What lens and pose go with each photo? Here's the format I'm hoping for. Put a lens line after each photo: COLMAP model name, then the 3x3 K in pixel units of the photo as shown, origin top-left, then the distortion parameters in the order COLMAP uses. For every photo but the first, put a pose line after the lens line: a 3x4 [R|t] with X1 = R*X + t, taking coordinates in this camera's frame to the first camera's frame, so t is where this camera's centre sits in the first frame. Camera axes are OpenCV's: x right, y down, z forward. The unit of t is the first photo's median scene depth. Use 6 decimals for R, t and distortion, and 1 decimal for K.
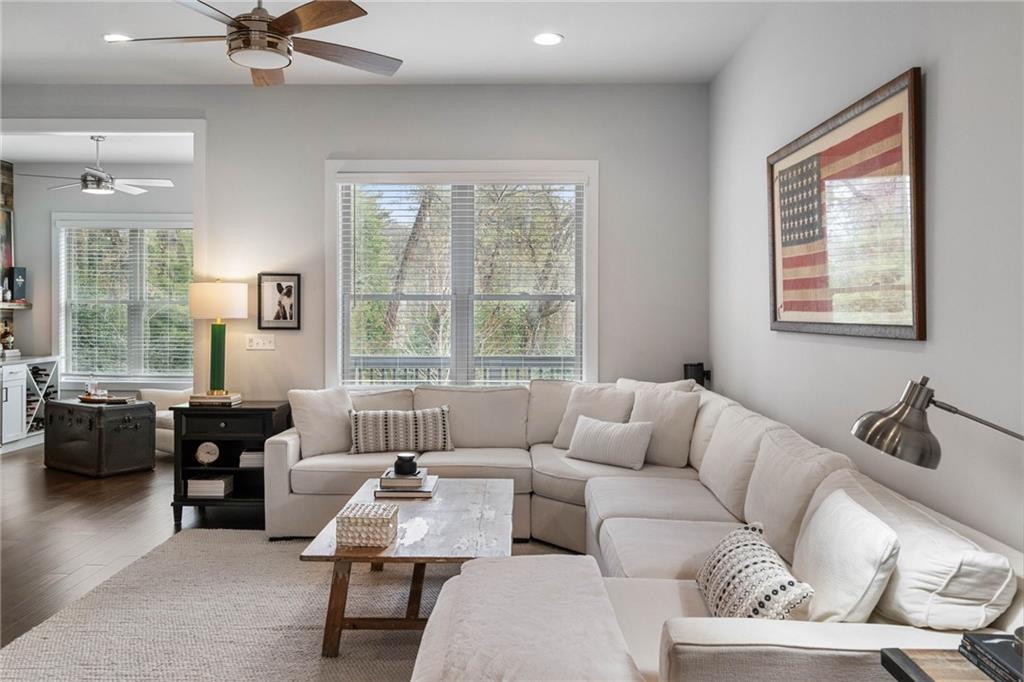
lens RADIAL K [[792.6, 0, 505.5], [0, 792.6, 315.4], [0, 0, 1]] dist [-0.001861, 0.000688]
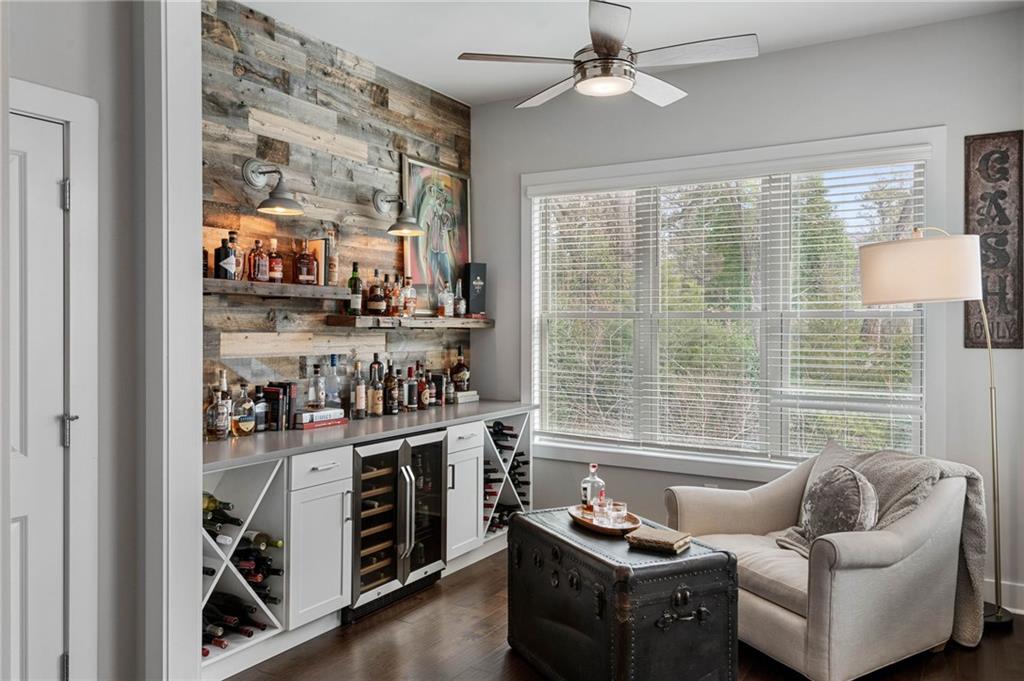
lens RADIAL K [[736.5, 0, 512.0], [0, 736.5, 340.5], [0, 0, 1]] dist [0.001366, 0.000556]
pose [[0.861866, 0.008096, -0.507071, -0.424754], [-0.001917, 0.999917, 0.012707, -0.008366], [0.507132, -0.009980, 0.861811, 0.740383]]
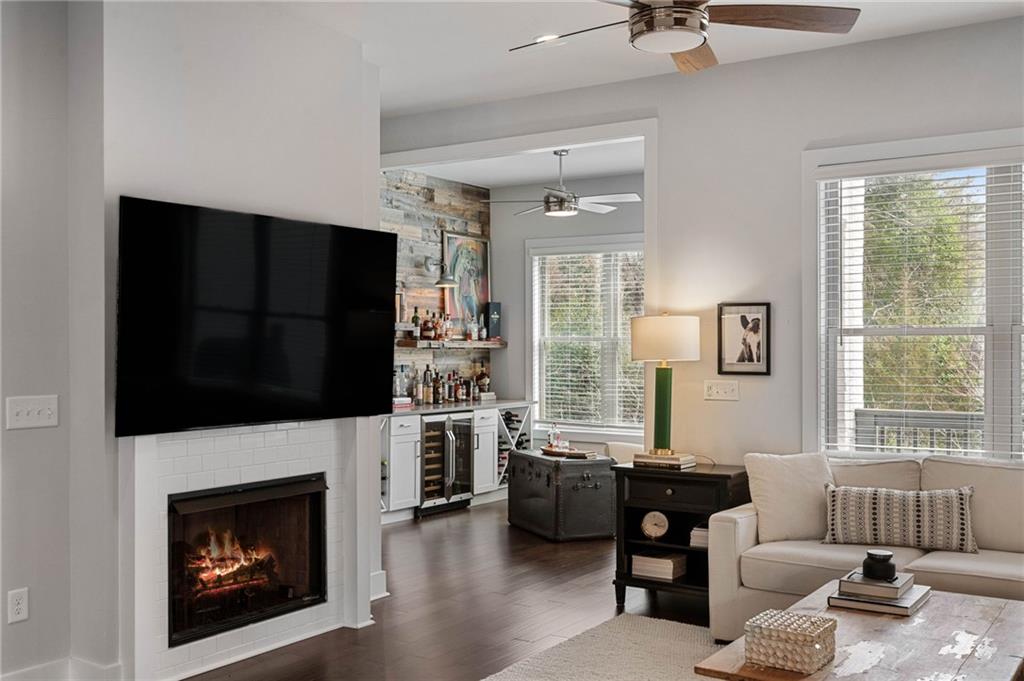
lens RADIAL K [[1033.1, 0, 512.0], [0, 1033.1, 340.5], [0, 0, 1]] dist [-0.012517, -0.005663]
pose [[0.836686, -0.007454, -0.547632, 0.080698], [0.001475, 0.999934, -0.011357, -0.004654], [0.547681, 0.008695, 0.836642, 0.023103]]
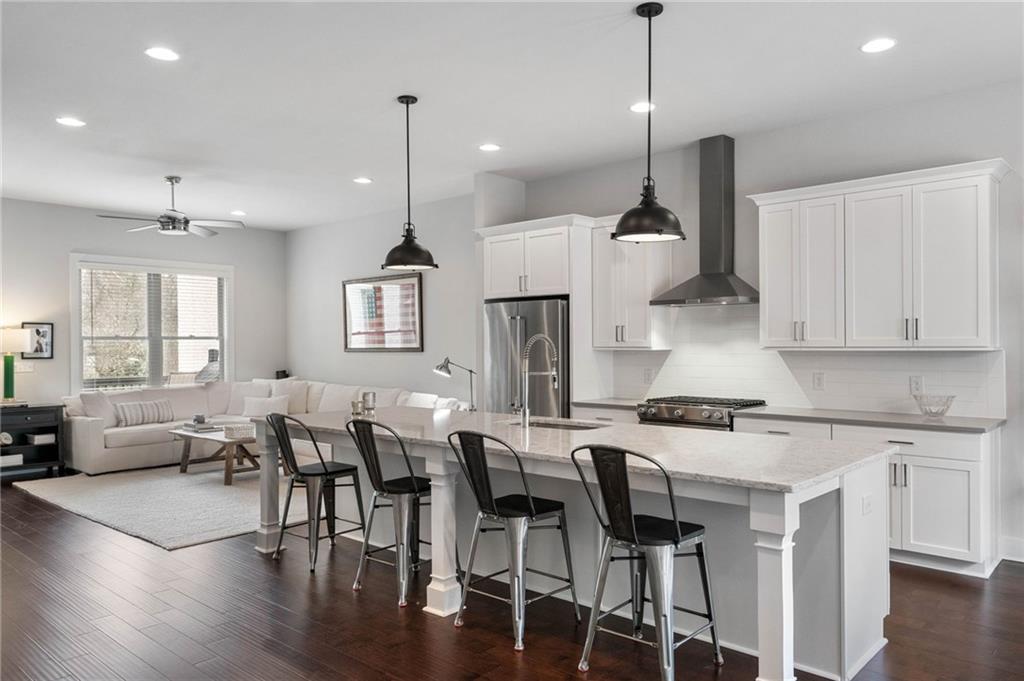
lens RADIAL K [[736.5, 0, 512.0], [0, 736.5, 340.5], [0, 0, 1]] dist [0.001366, 0.000556]
pose [[0.662454, -0.003636, 0.749094, -0.750829], [0.014767, 0.999857, -0.008205, 0.007430], [-0.748957, 0.016497, 0.662413, -0.652756]]
